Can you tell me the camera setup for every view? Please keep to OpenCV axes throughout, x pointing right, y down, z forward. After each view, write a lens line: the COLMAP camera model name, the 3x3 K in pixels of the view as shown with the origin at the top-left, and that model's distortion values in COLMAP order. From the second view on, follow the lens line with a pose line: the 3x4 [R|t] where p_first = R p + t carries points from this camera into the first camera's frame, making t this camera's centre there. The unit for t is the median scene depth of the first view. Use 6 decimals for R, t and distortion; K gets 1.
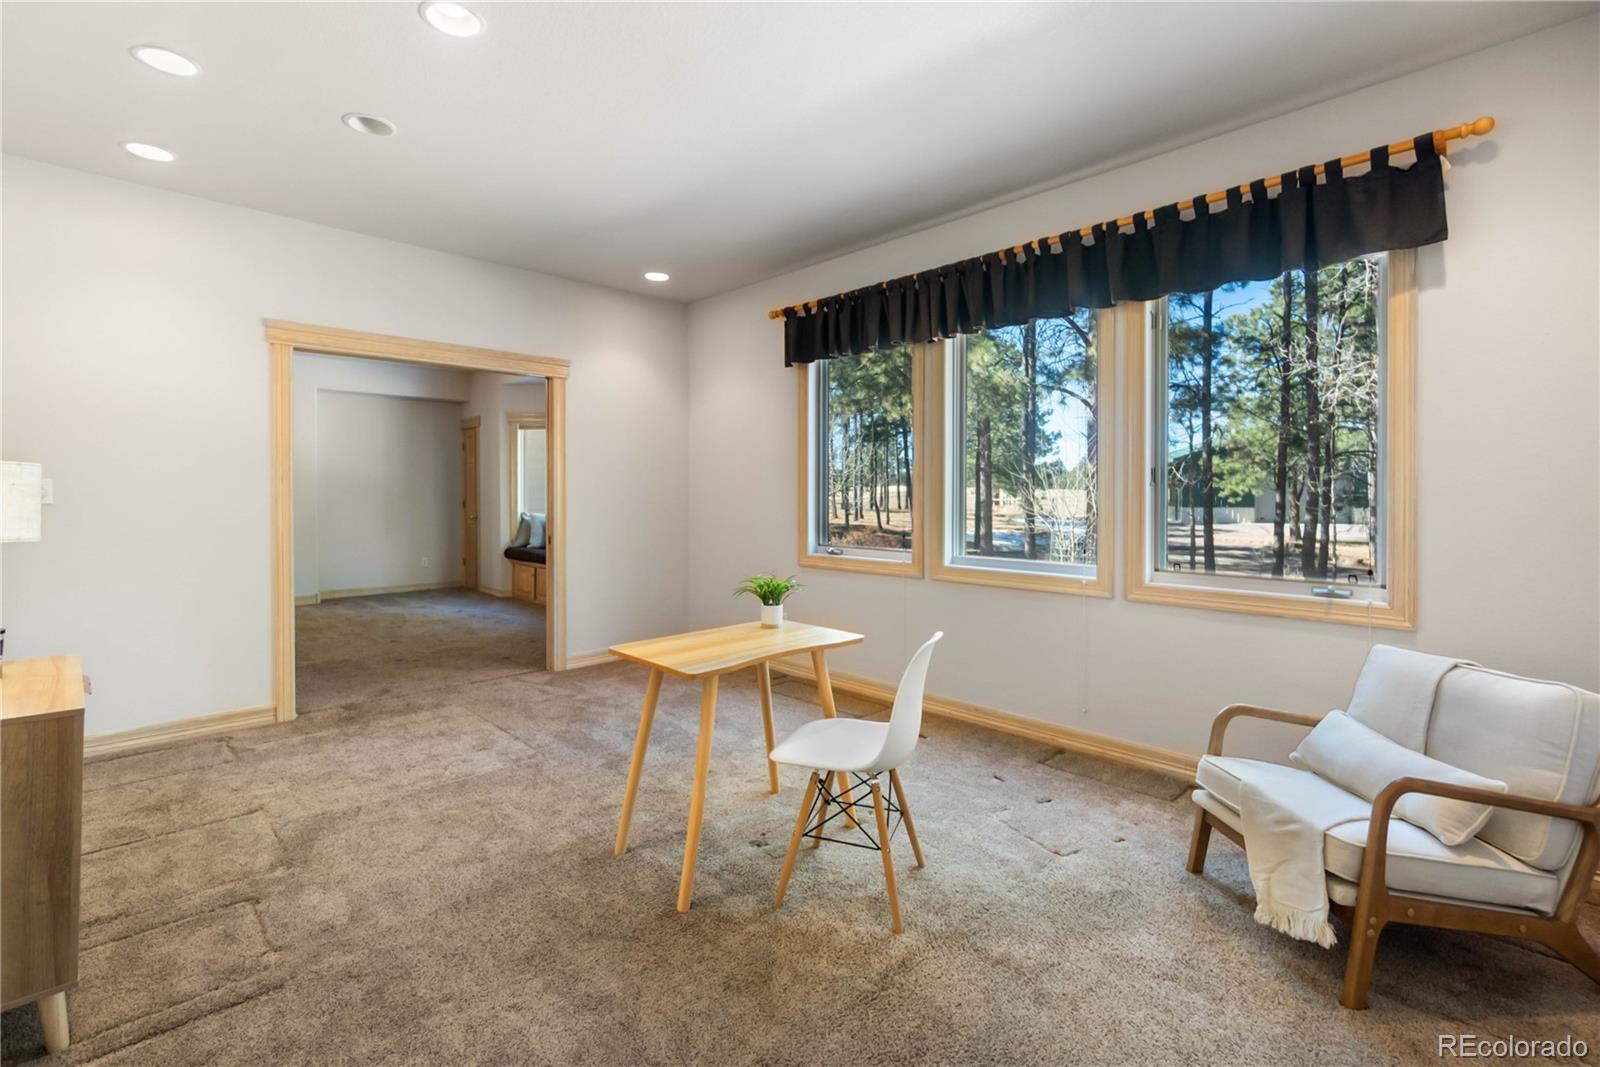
lens RADIAL K [[714.2, 0, 802.5], [0, 714.2, 497.3], [0, 0, 1]] dist [0.003113, 0.000343]
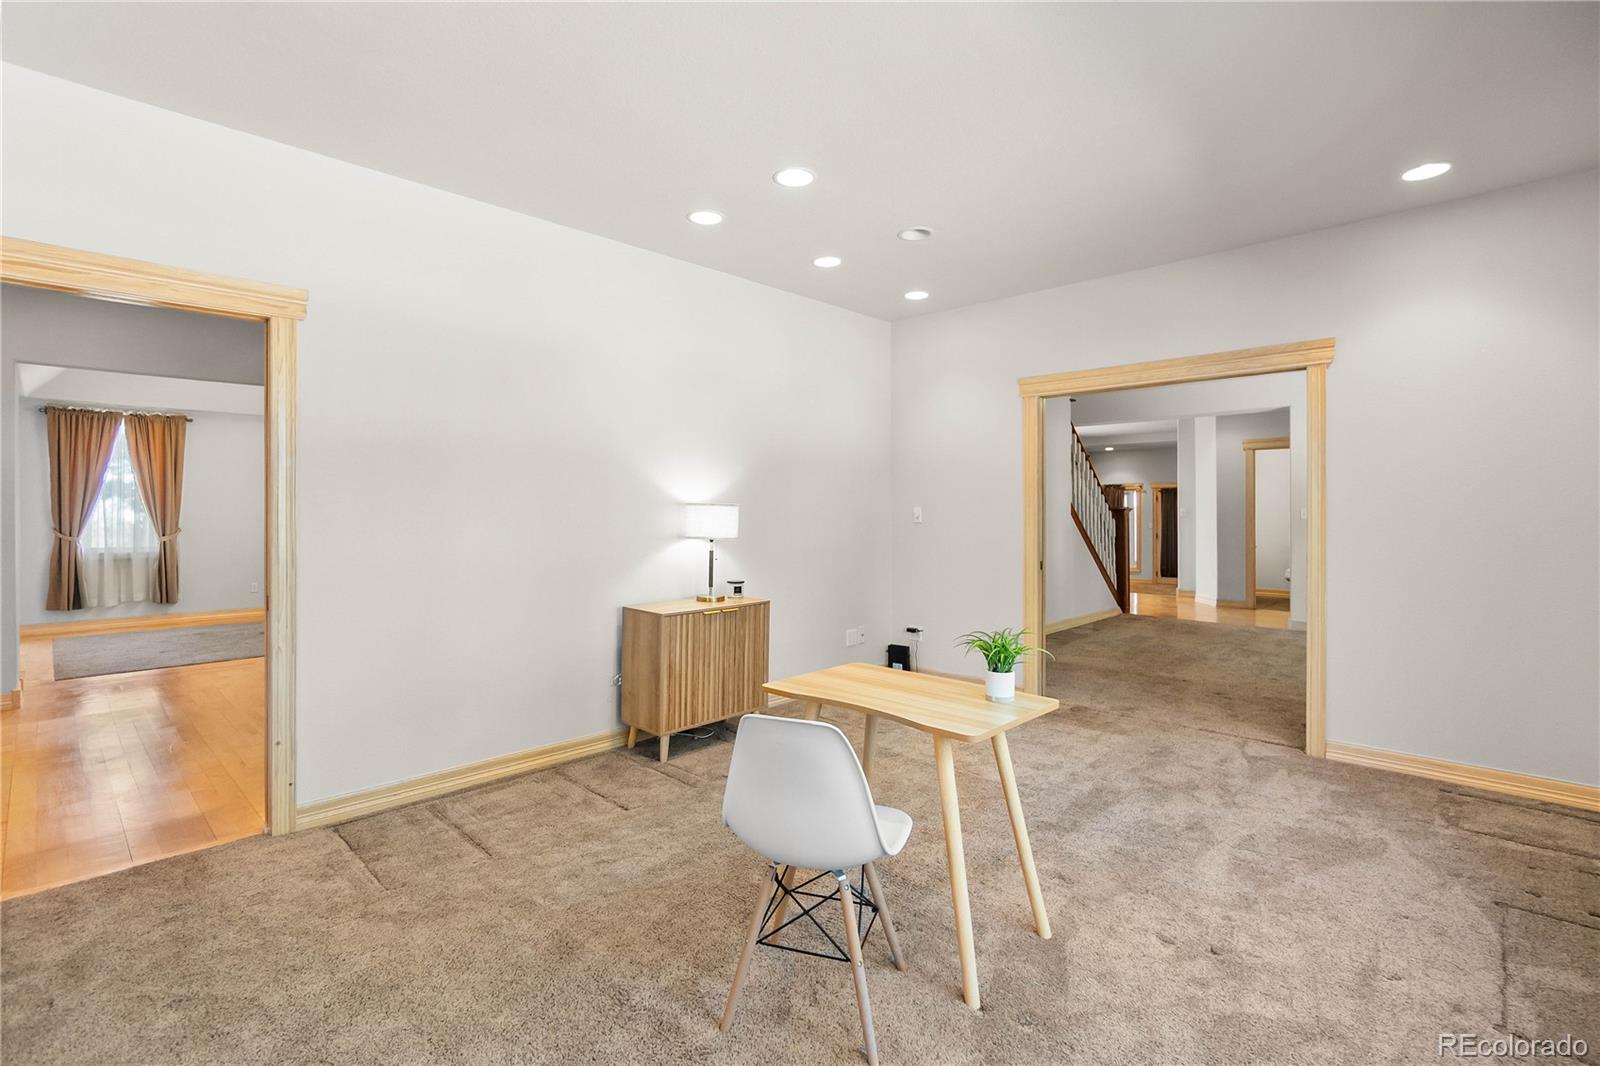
lens RADIAL K [[751.4, 0, 799.8], [0, 751.4, 510.9], [0, 0, 1]] dist [-0.002402, -0.000263]
pose [[0.028145, 0.000165, -0.999604, 0.441102], [-0.009388, 0.999956, -0.000099, -0.009280], [0.999560, 0.009387, 0.028146, 0.447231]]
